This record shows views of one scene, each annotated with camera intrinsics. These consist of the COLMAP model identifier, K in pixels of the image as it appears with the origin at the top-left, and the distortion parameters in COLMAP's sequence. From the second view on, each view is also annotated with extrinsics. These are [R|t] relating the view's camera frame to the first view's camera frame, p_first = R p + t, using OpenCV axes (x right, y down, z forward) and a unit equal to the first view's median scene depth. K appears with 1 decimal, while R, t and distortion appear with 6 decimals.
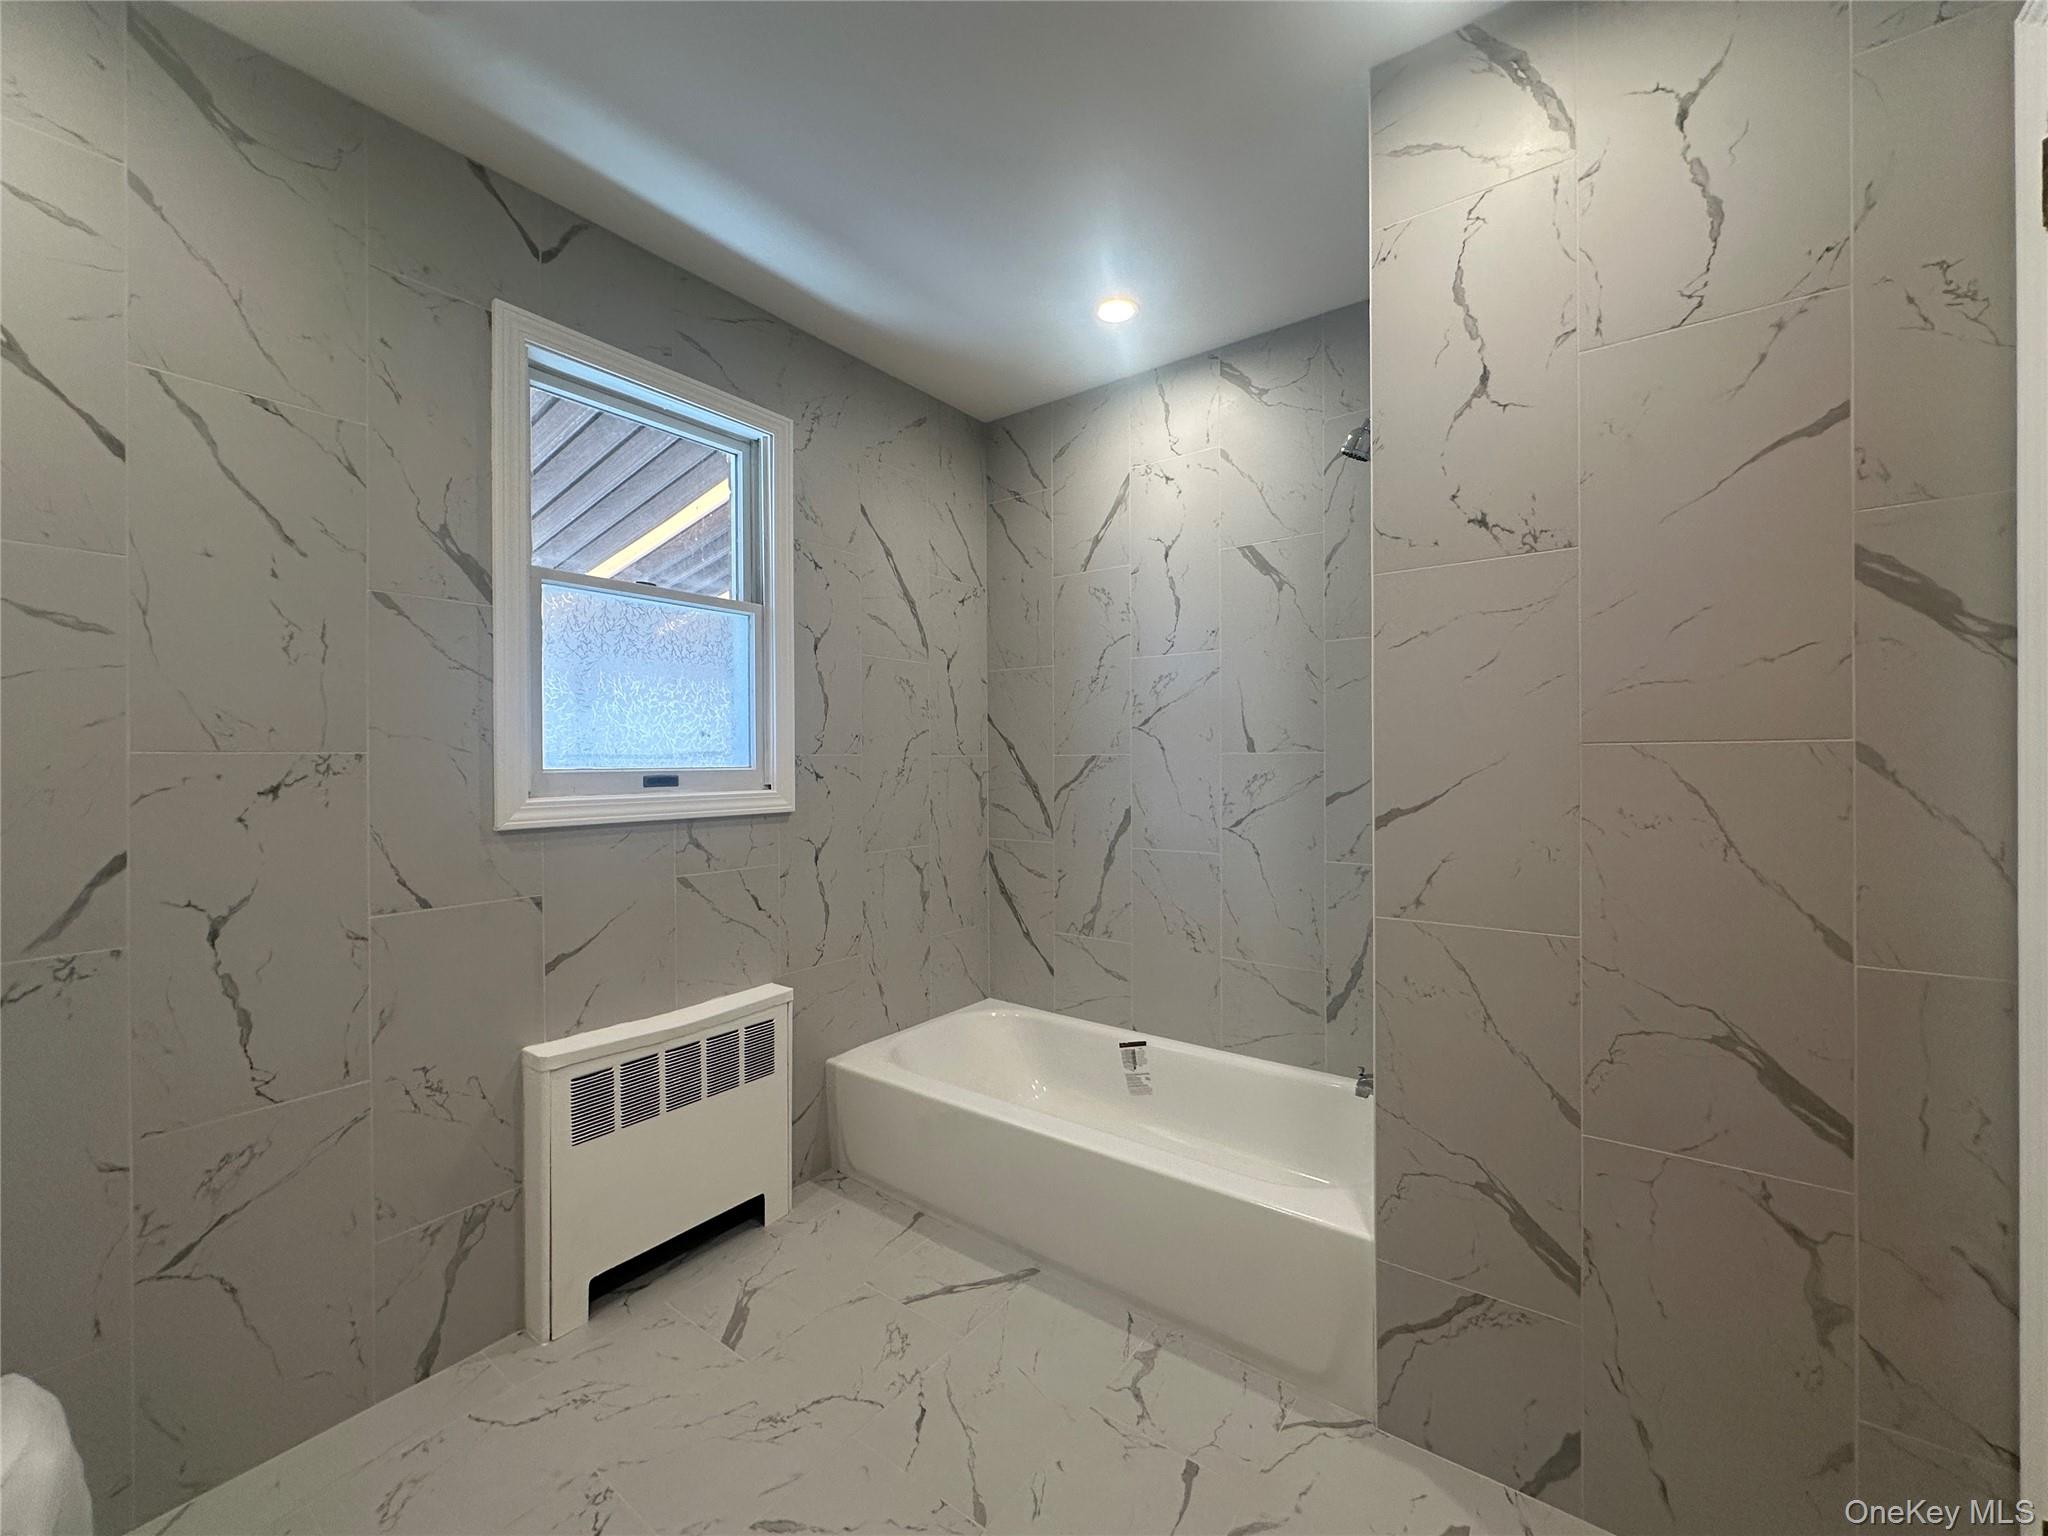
lens RADIAL K [[815.4, 0, 1017.6], [0, 815.4, 769.3], [0, 0, 1]] dist [-0.001129, 0.000489]
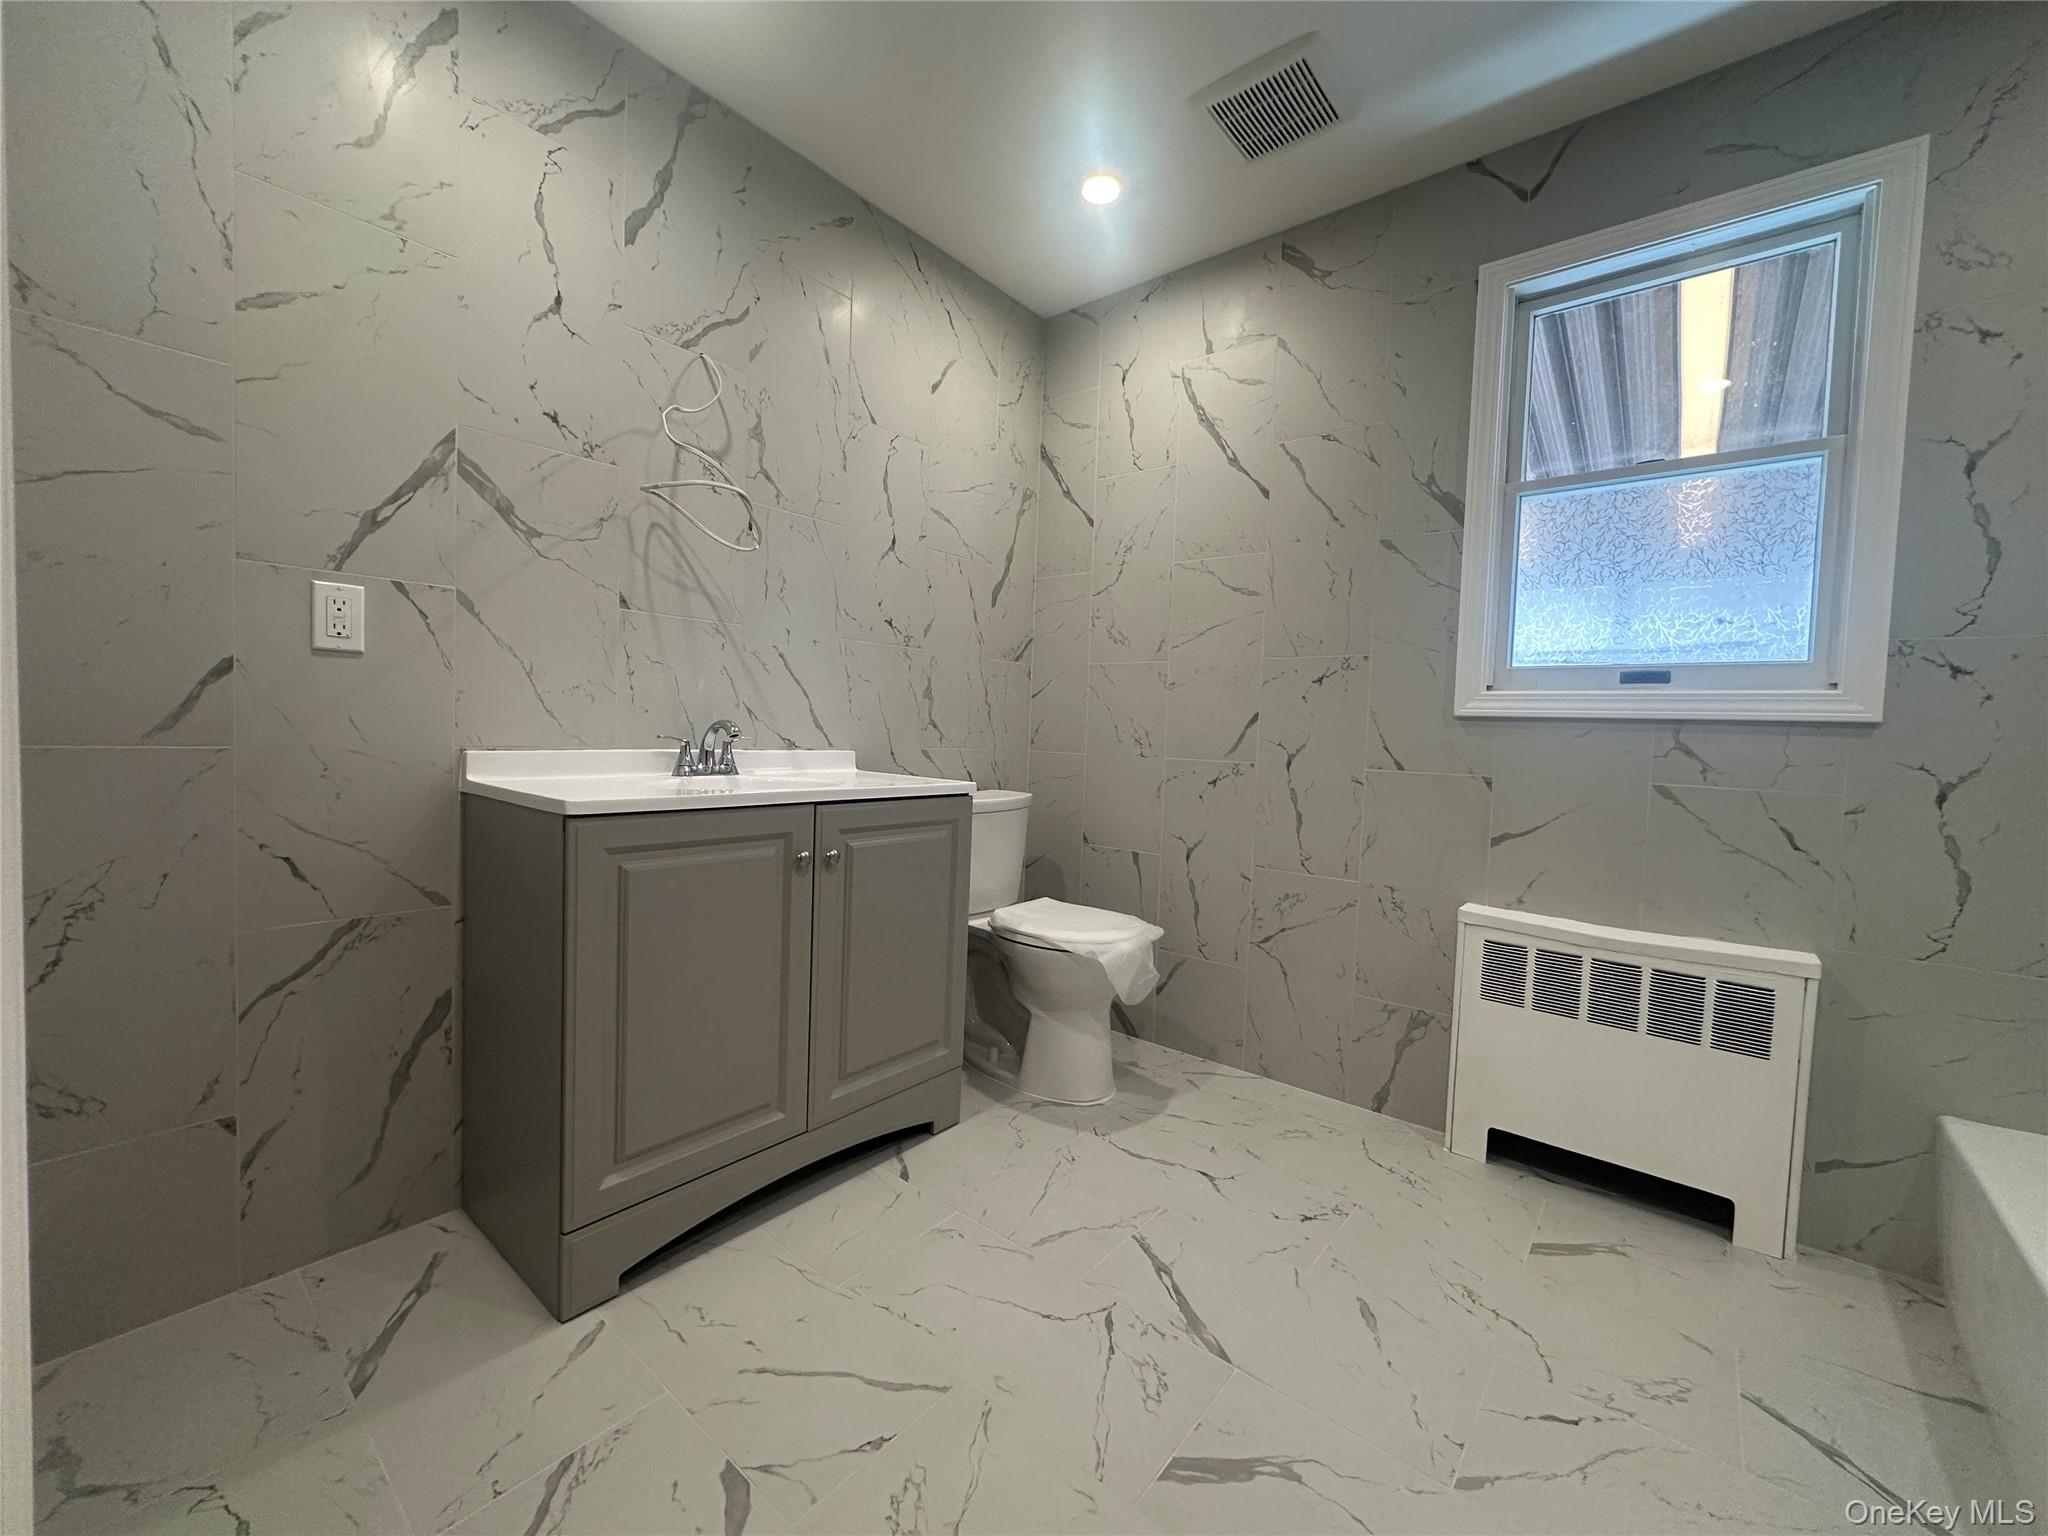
lens RADIAL K [[815.4, 0, 1018.9], [0, 815.4, 760.8], [0, 0, 1]] dist [-0.001129, 0.000489]
pose [[-0.051716, 0.050187, -0.997400, 0.552998], [-0.039935, 0.997834, 0.052279, 0.095165], [0.997863, 0.042535, -0.049599, 0.379516]]
